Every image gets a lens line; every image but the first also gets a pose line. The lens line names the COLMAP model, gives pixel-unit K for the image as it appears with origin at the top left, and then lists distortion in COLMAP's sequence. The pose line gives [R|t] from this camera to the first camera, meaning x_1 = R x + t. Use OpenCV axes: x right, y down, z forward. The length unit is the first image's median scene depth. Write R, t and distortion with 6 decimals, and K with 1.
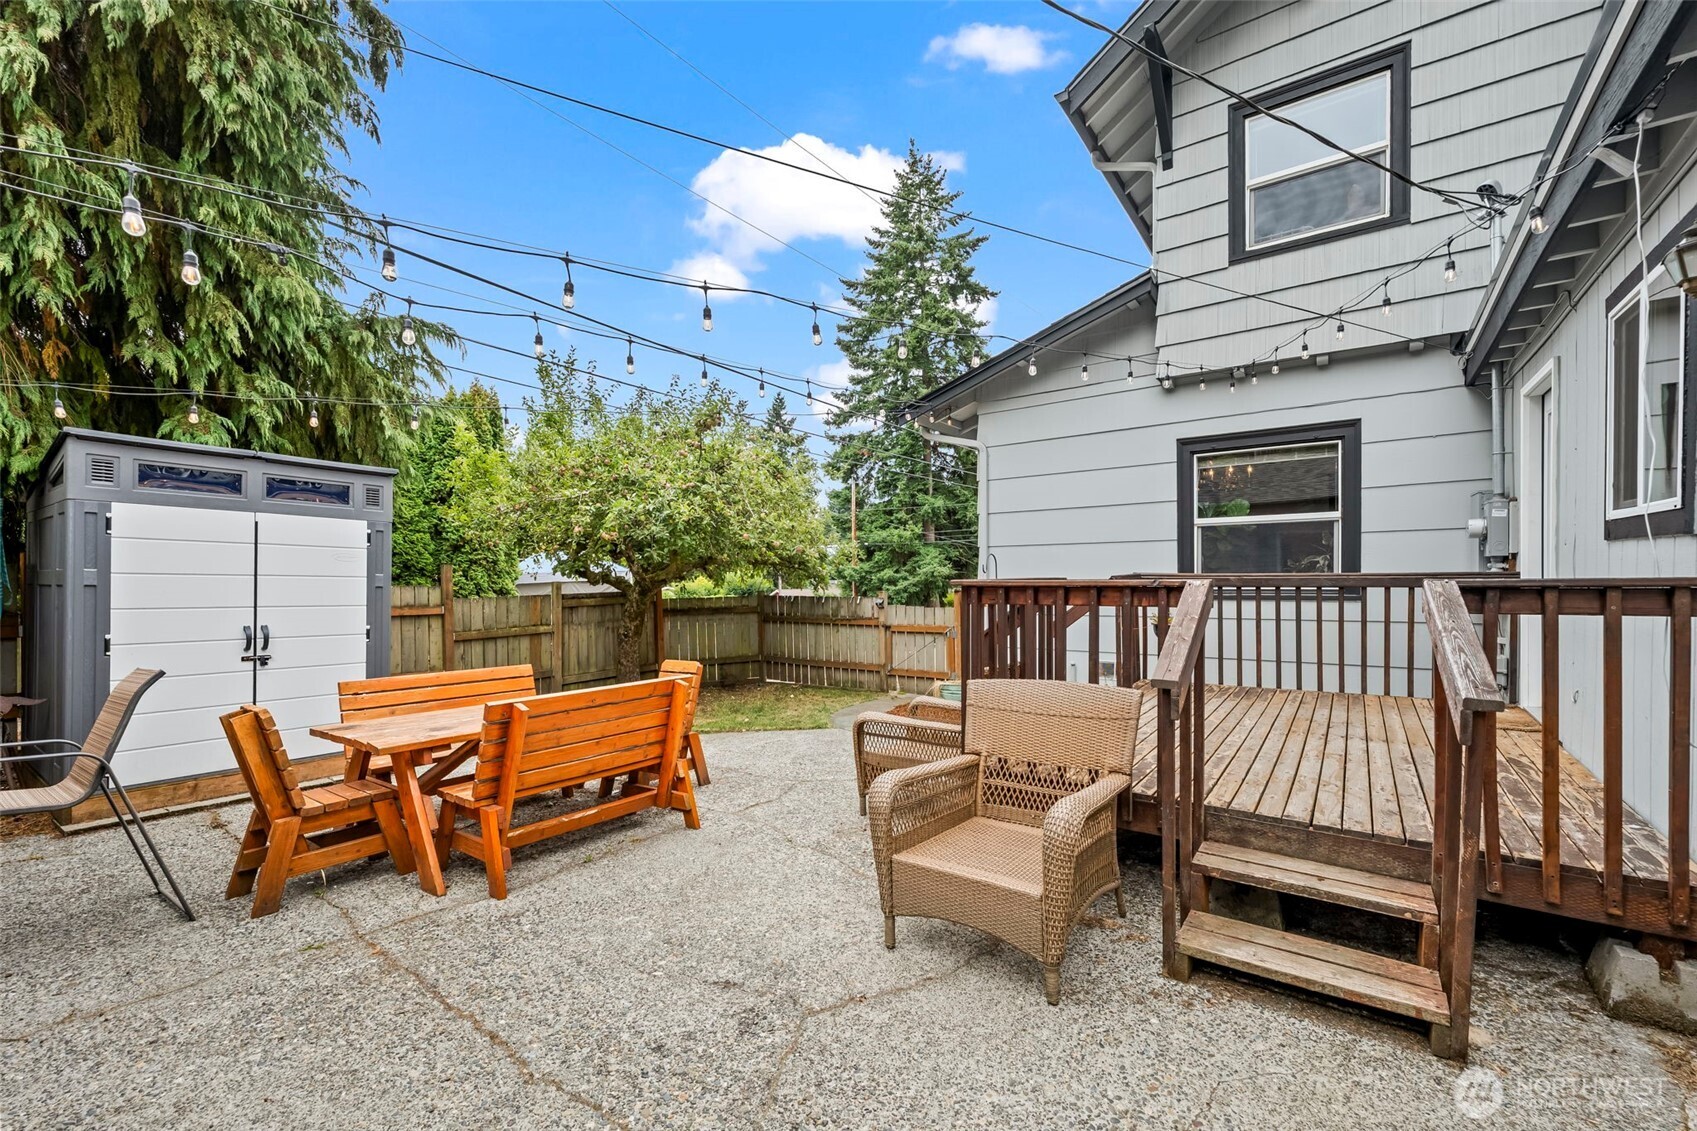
lens RADIAL K [[707.5, 0, 857.3], [0, 707.5, 566.1], [0, 0, 1]] dist [0.000489, -0.000015]
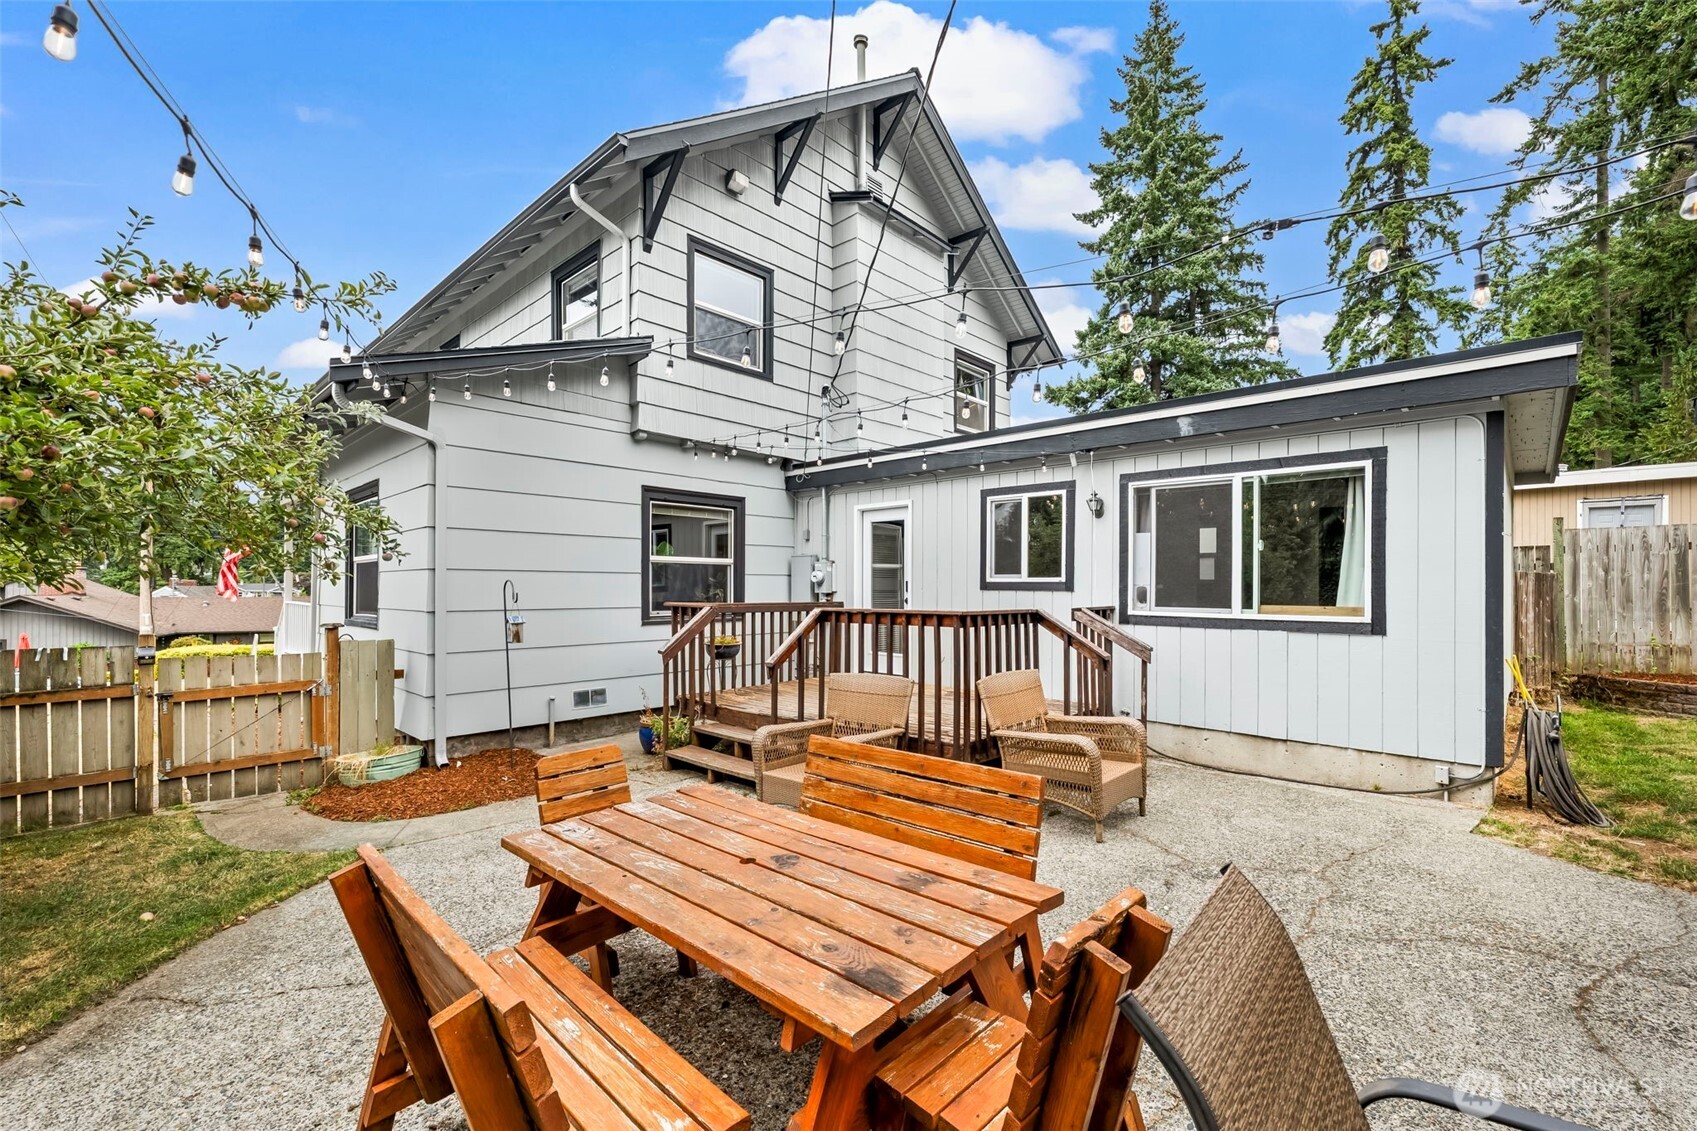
lens RADIAL K [[716.8, 0, 851.2], [0, 716.8, 546.2], [0, 0, 1]] dist [-0.000110, -0.000095]
pose [[0.129943, 0.075420, 0.988649, -0.724896], [-0.012090, 0.997149, -0.074479, 0.001026], [-0.991448, -0.002275, 0.130484, 0.584991]]
